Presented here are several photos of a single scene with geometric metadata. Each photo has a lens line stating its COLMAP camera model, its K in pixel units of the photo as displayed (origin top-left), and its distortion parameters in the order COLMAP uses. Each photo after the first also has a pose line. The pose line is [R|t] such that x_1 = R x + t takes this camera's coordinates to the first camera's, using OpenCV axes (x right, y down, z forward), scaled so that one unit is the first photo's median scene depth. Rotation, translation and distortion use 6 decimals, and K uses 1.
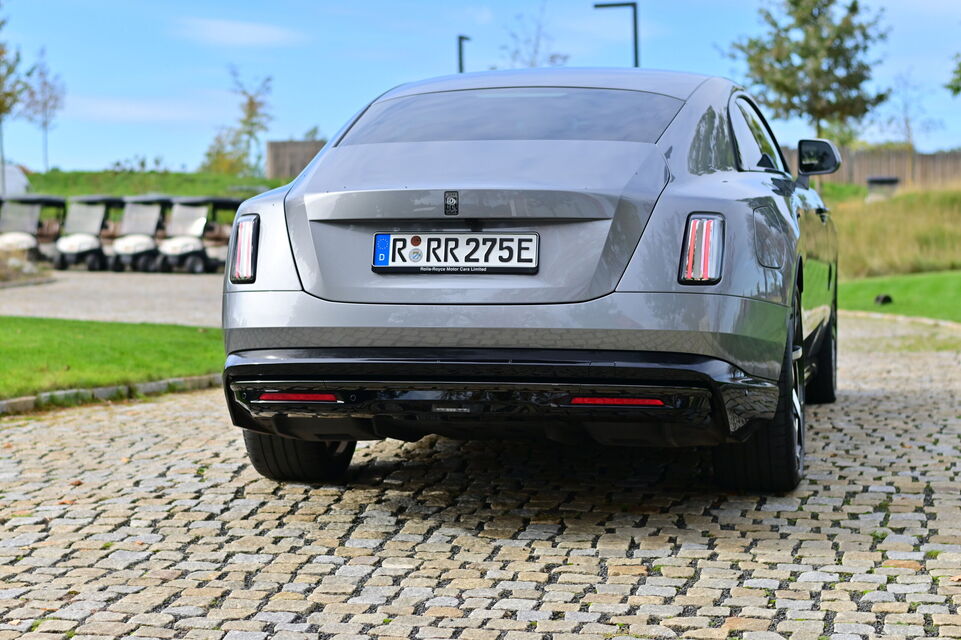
lens RADIAL K [[2148.7, 0, 480.6], [0, 2148.7, 320.6], [0, 0, 1]] dist [-0.008920, 0.000000]
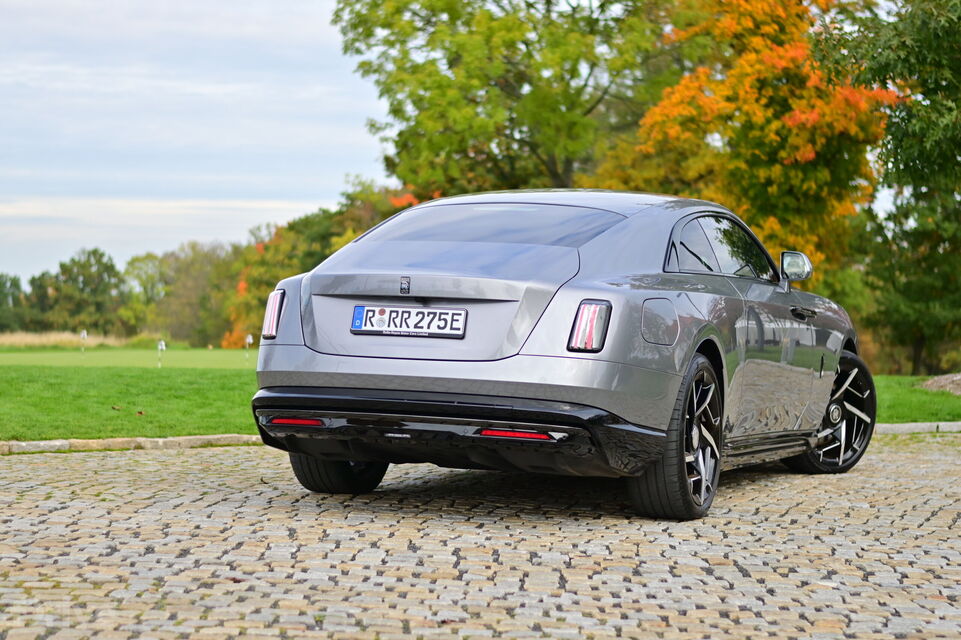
lens RADIAL K [[2148.7, 0, 477.3], [0, 2148.7, 314.3], [0, 0, 1]] dist [-0.008920, 0.000000]
pose [[0.977206, 0.037232, -0.209004, 0.319392], [-0.047916, 0.997778, -0.046290, 0.025421], [0.206816, 0.055249, 0.976819, -0.336265]]
